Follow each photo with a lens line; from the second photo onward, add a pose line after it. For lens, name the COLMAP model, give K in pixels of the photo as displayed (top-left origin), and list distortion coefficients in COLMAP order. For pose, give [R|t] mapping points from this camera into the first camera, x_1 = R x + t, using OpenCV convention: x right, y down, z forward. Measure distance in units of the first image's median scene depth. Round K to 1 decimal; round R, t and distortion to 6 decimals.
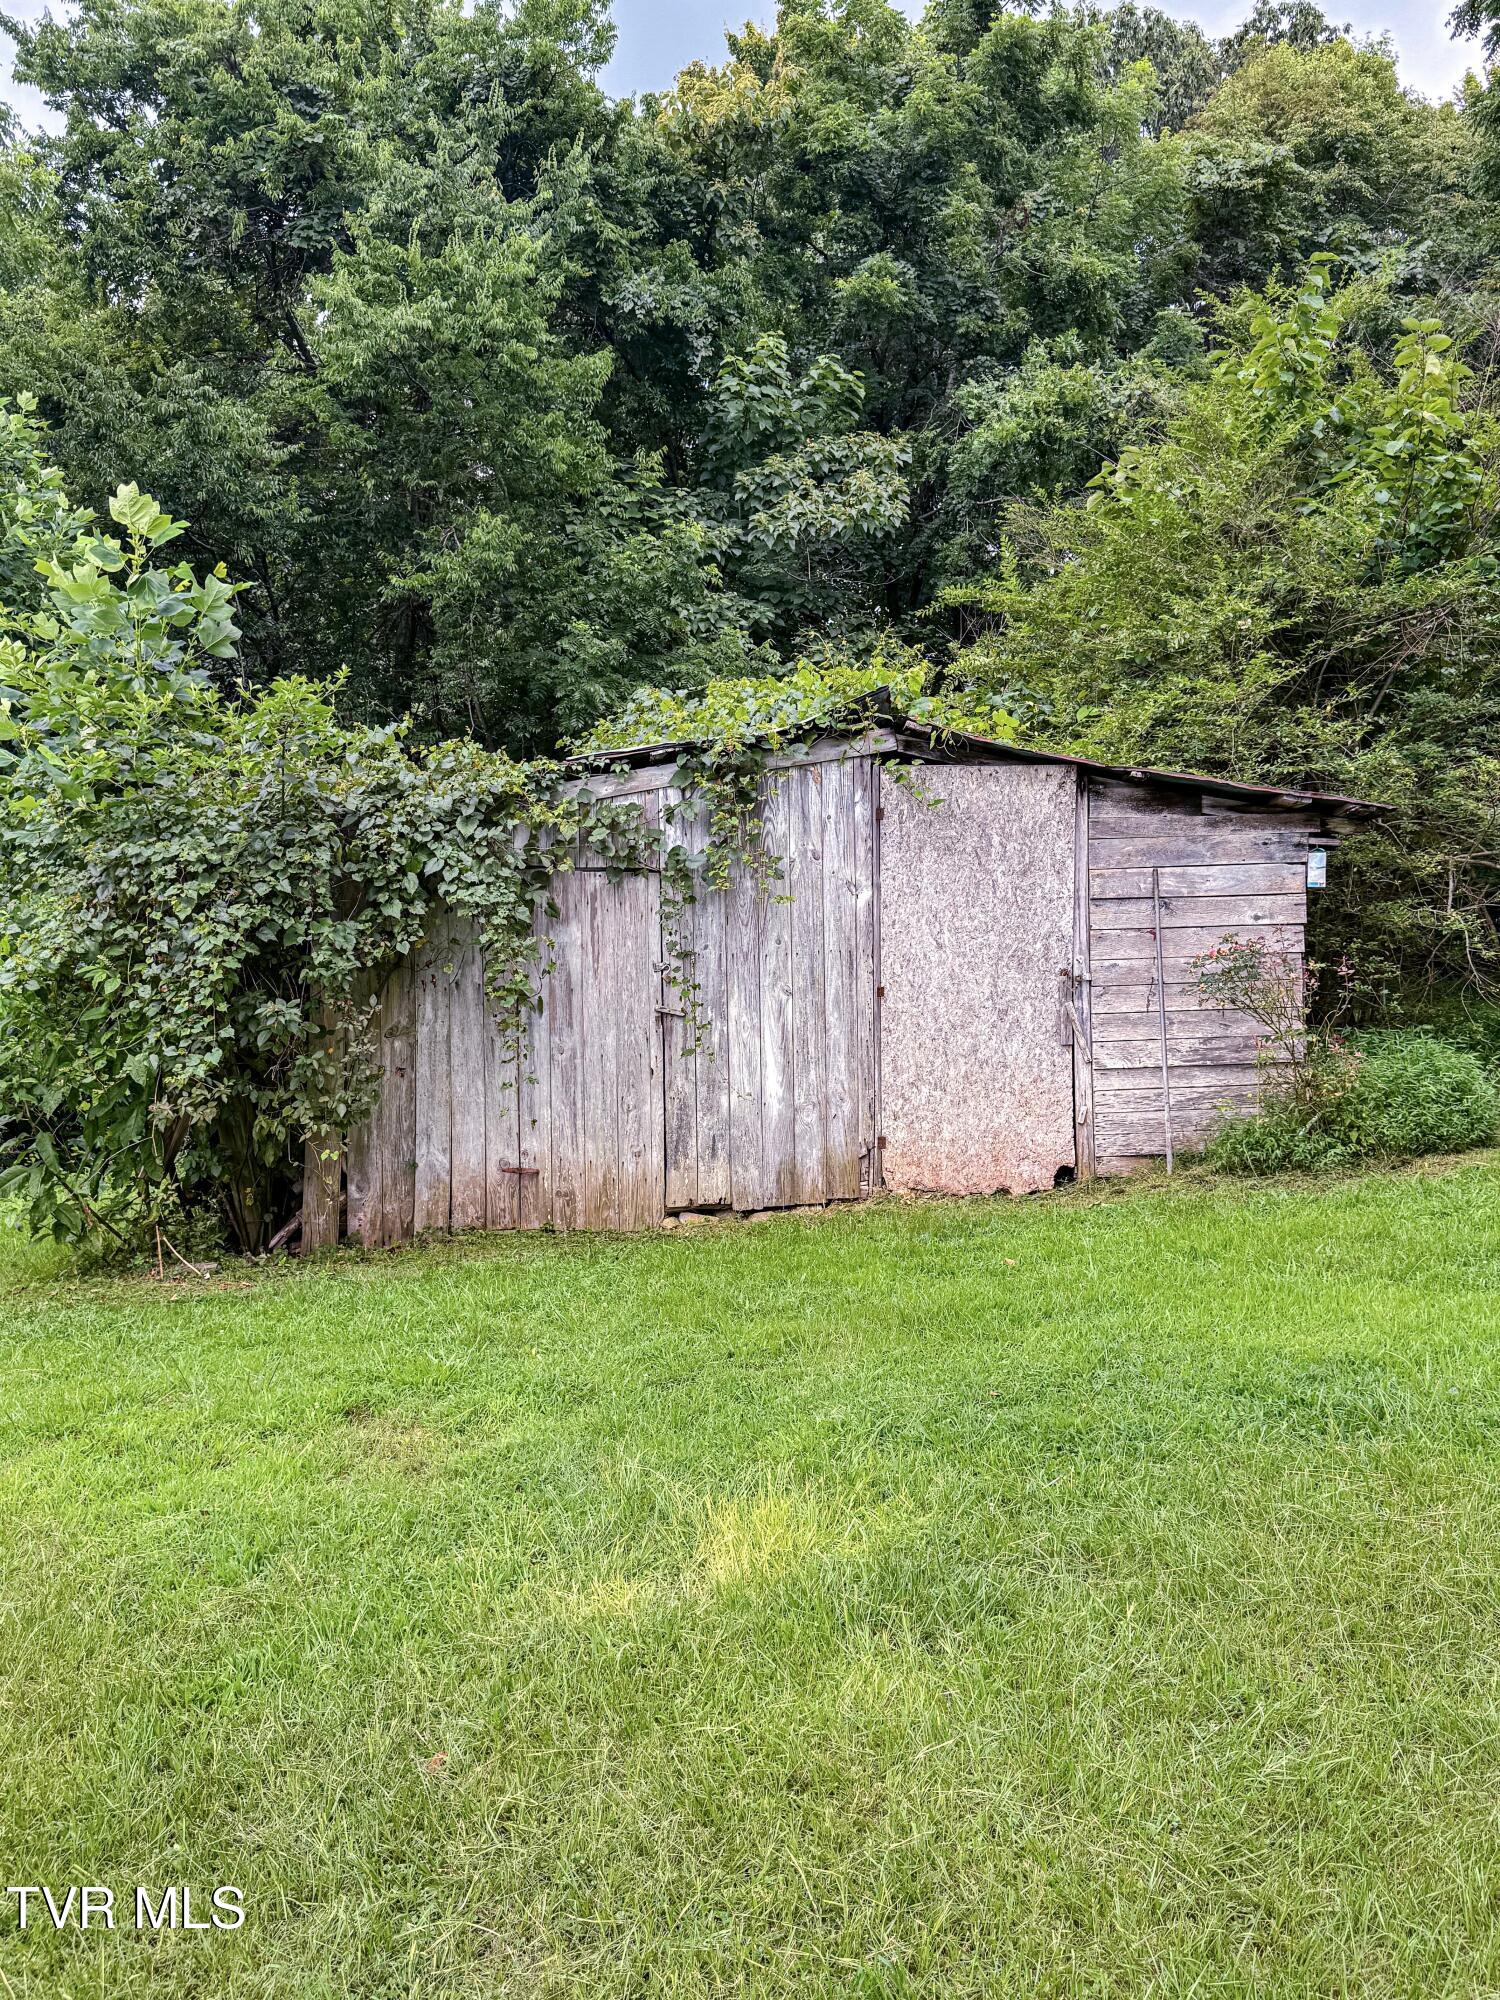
lens RADIAL K [[1826.1, 0, 736.1], [0, 1826.1, 1011.9], [0, 0, 1]] dist [0.190524, -0.419120]
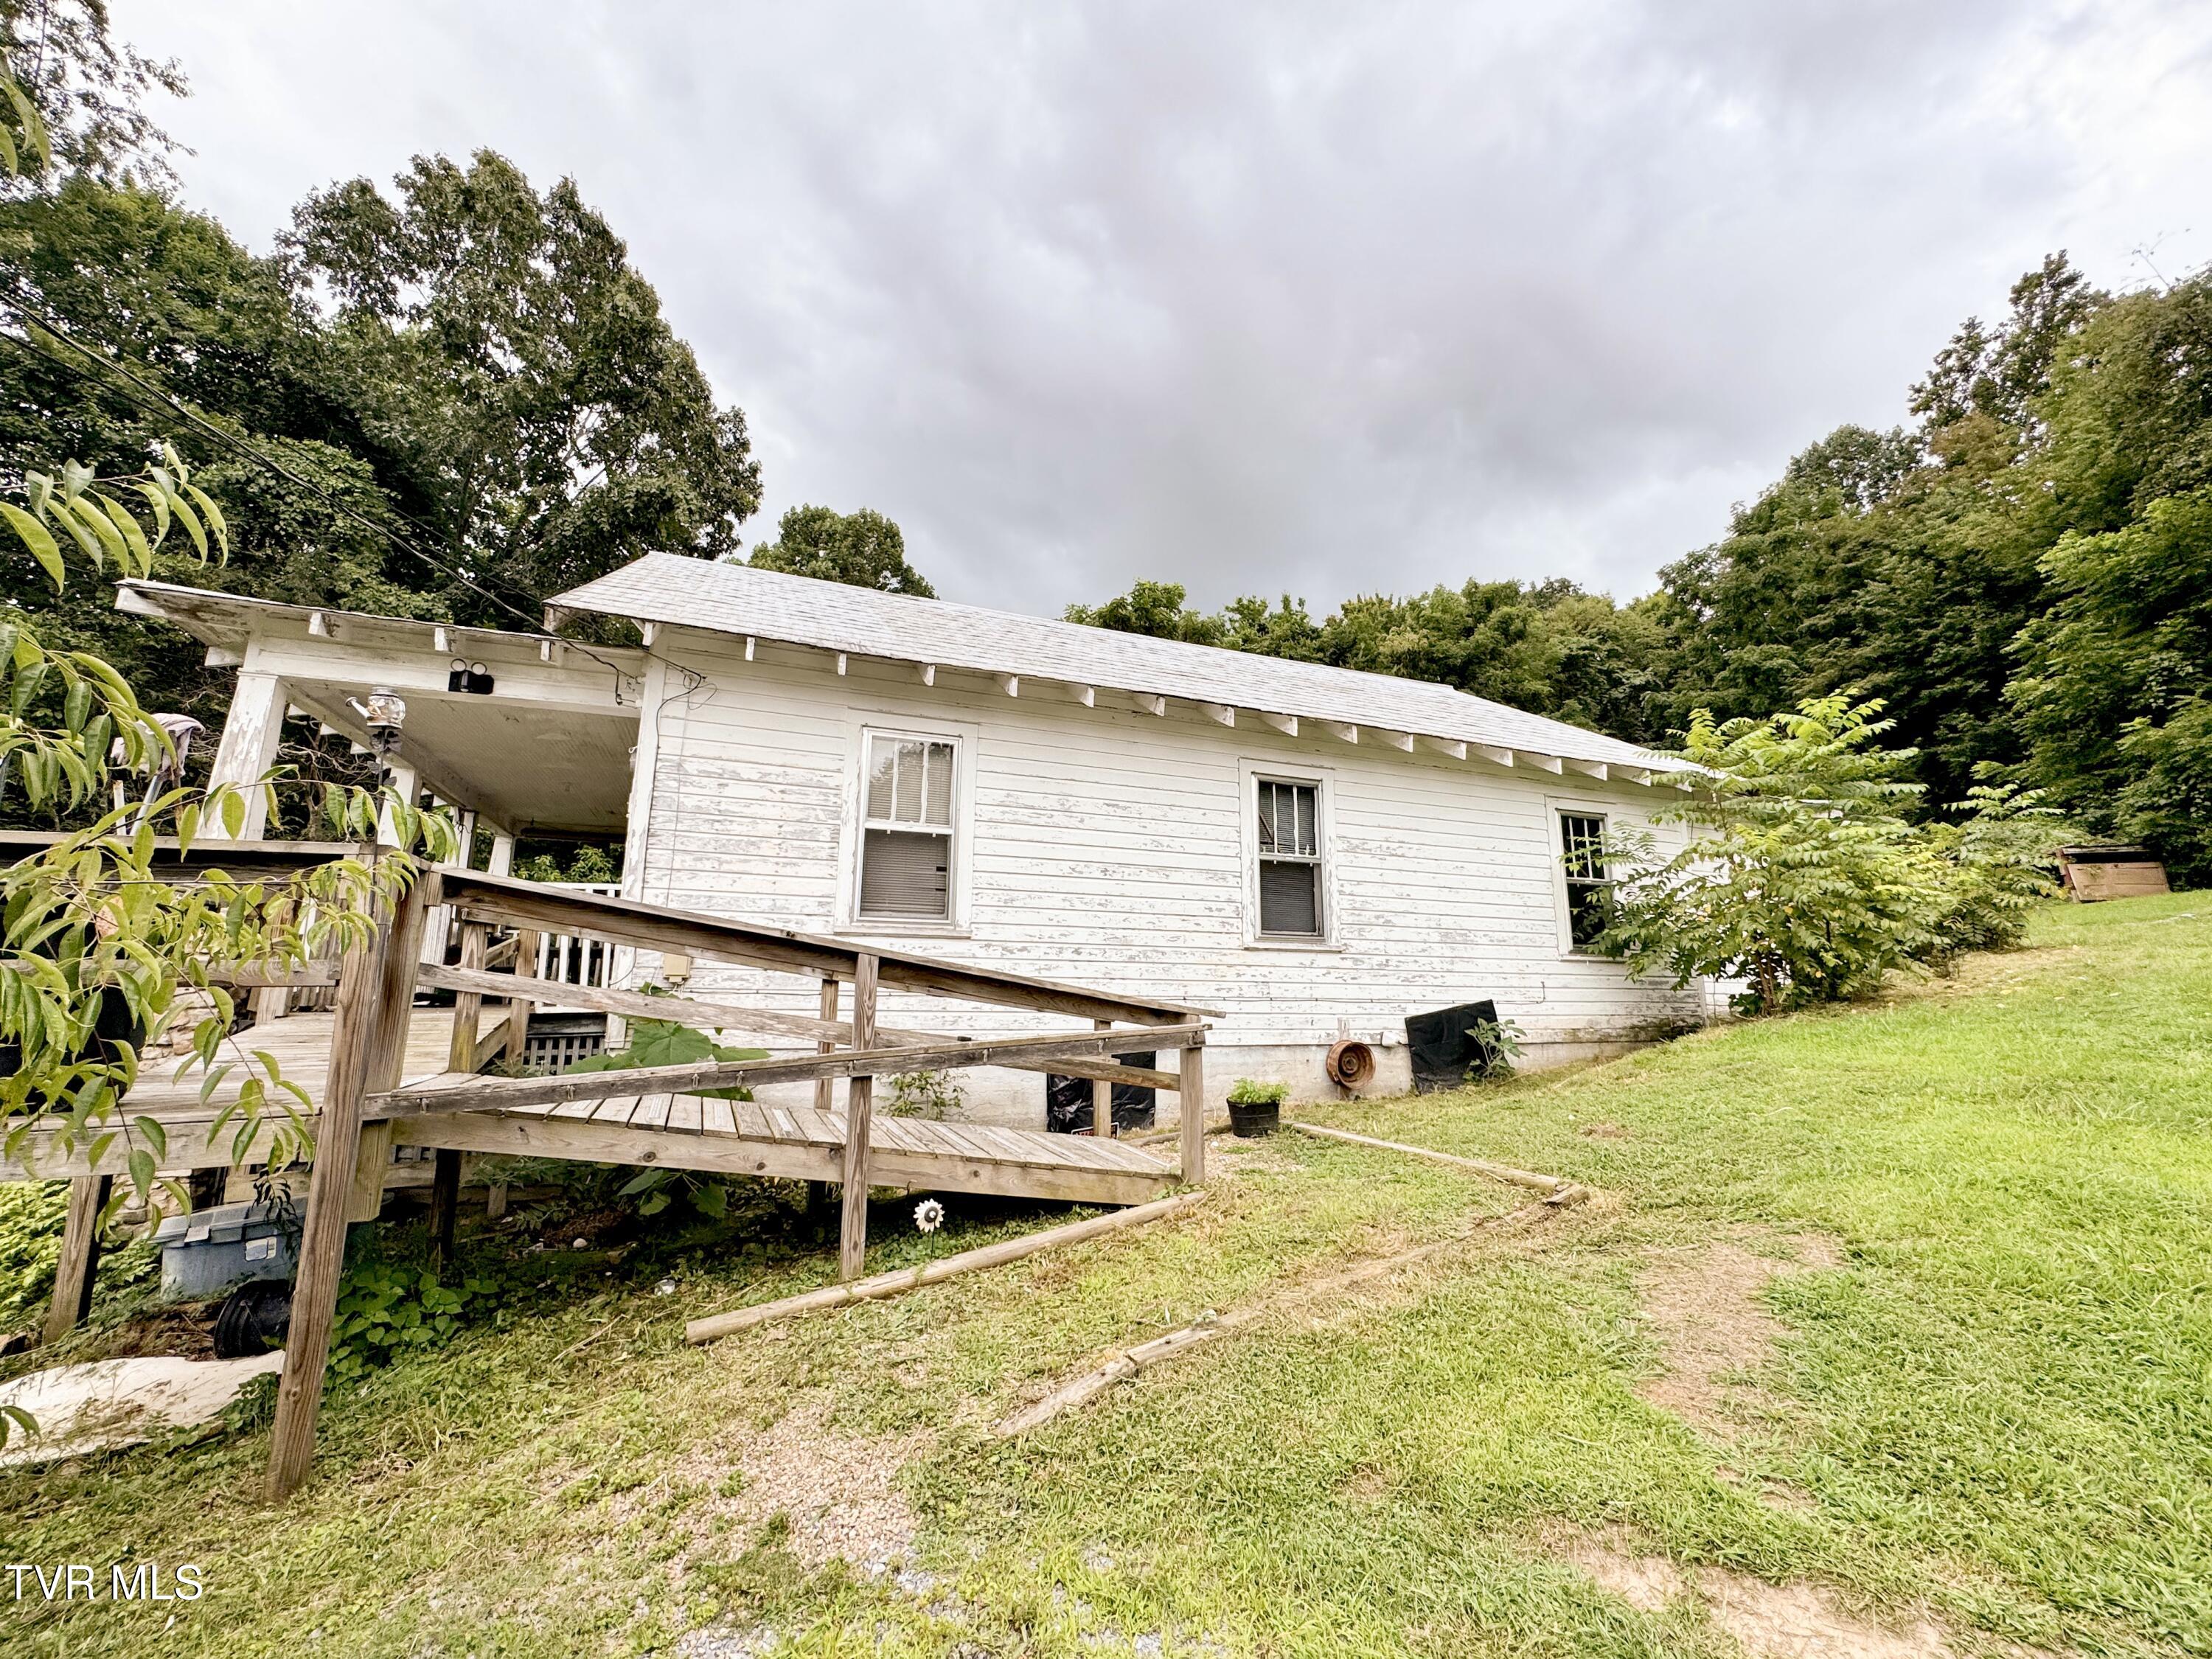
lens RADIAL K [[886.1, 0, 1106.0], [0, 886.1, 822.8], [0, 0, 1]] dist [-0.003079, -0.000167]
pose [[0.992341, -0.048084, -0.113786, -1.270140], [0.023167, 0.977230, -0.210916, 0.236112], [0.121337, 0.206664, 0.970859, -1.292019]]
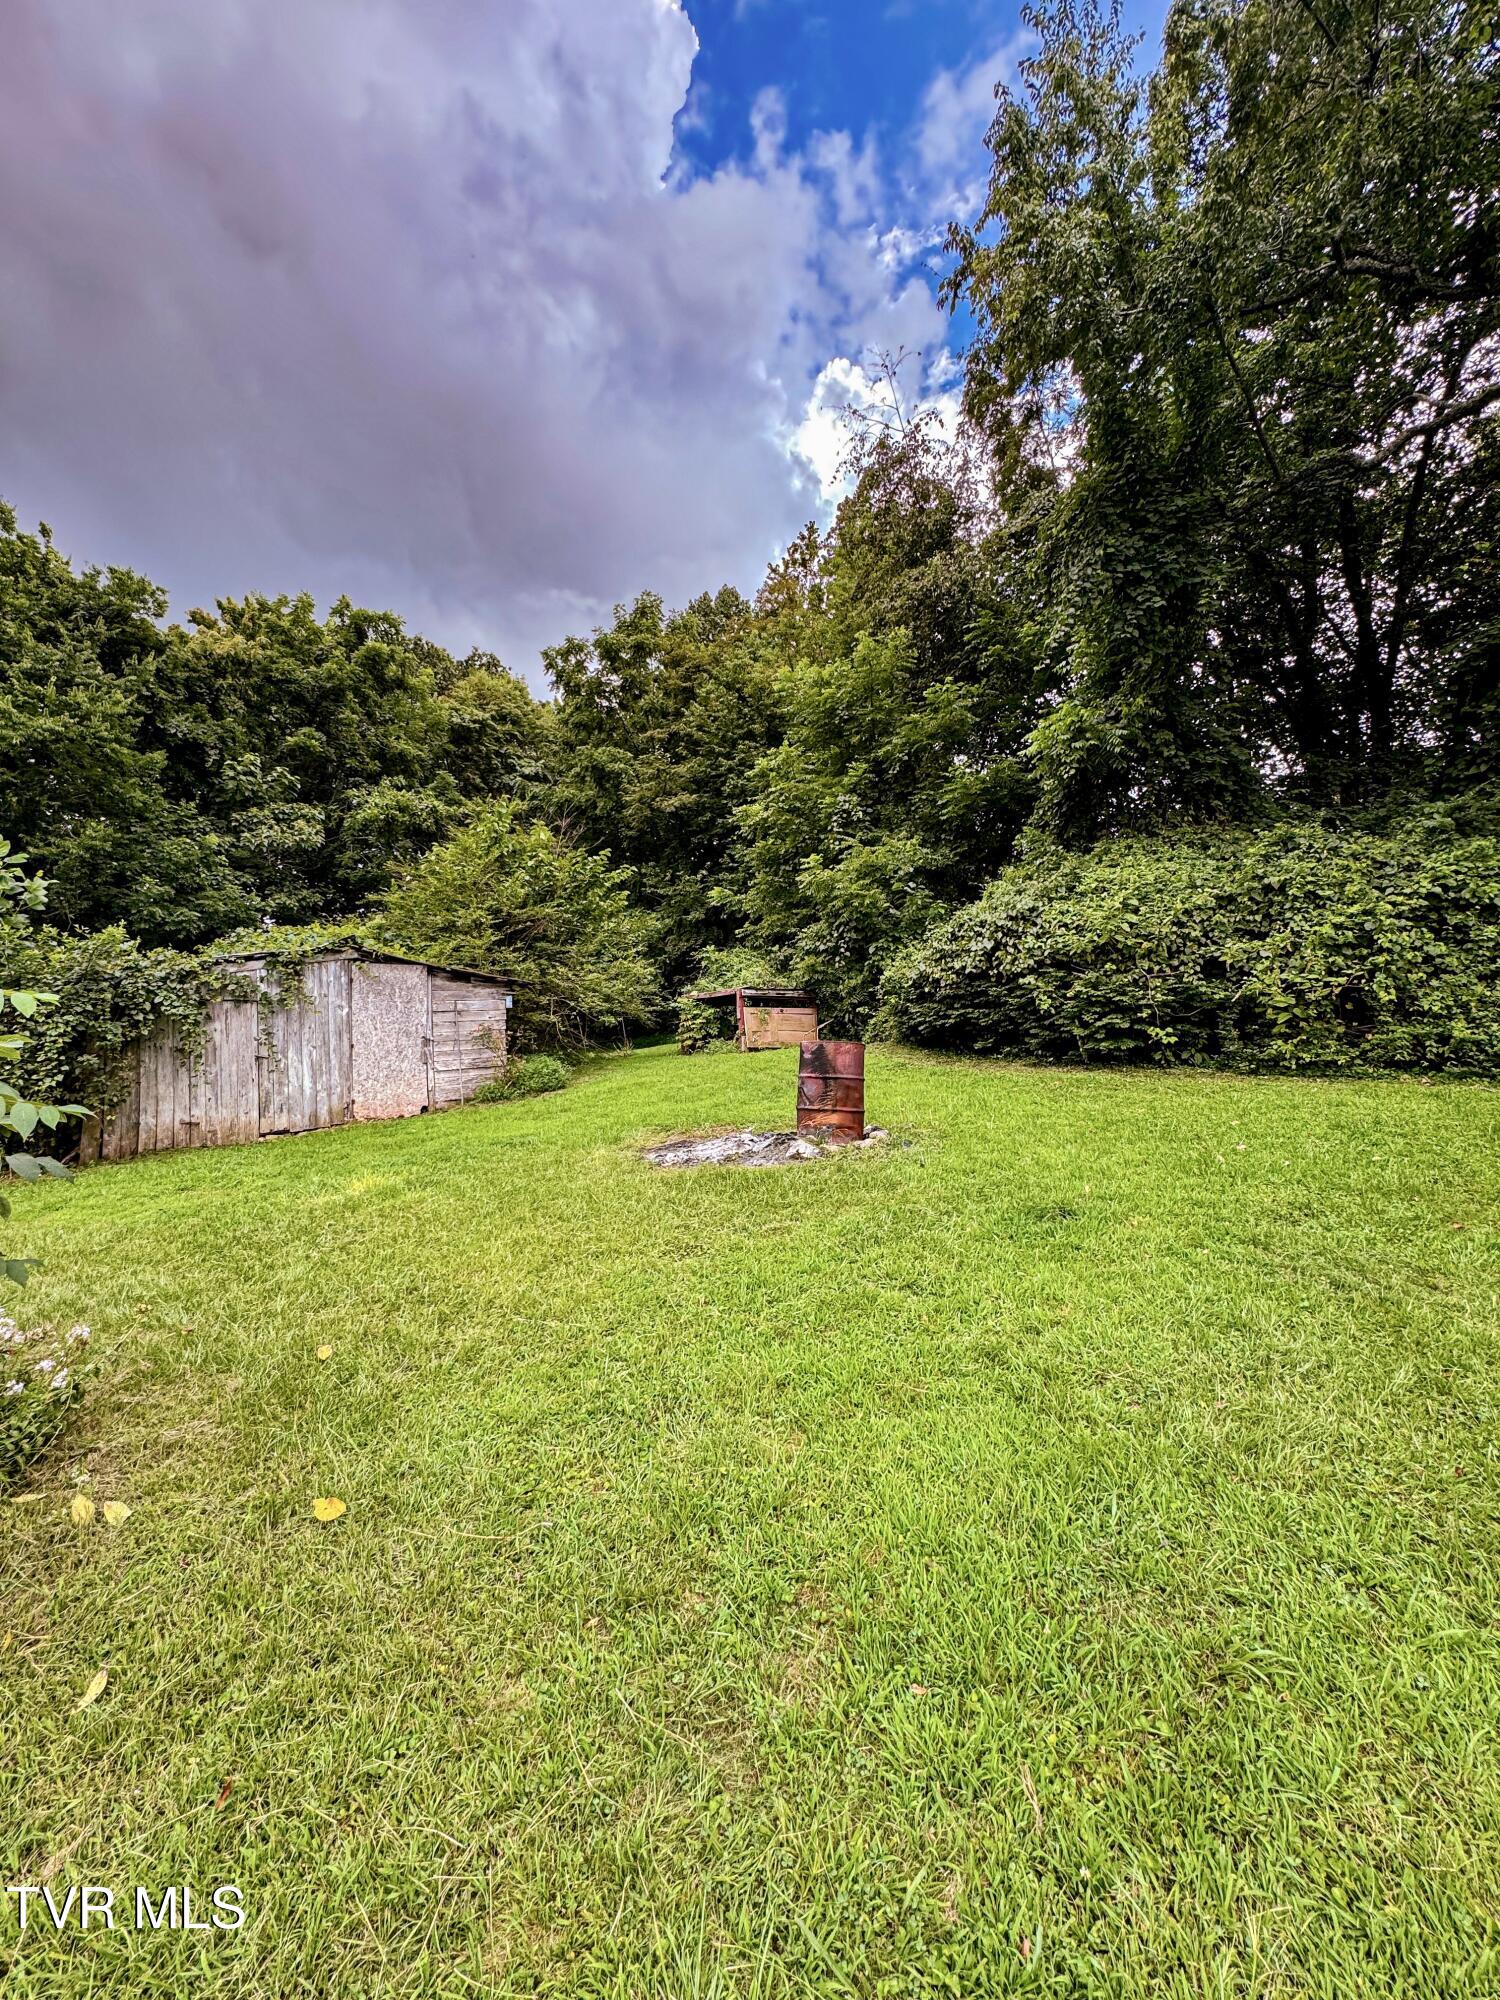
lens RADIAL K [[801.2, 0, 750.0], [0, 801.2, 996.8], [0, 0, 1]] dist [-0.003079, -0.000167]
pose [[0.826583, 0.006219, 0.562781, -0.097082], [0.038802, 0.996930, -0.068008, 0.018888], [-0.561476, 0.078052, 0.823804, -0.296701]]
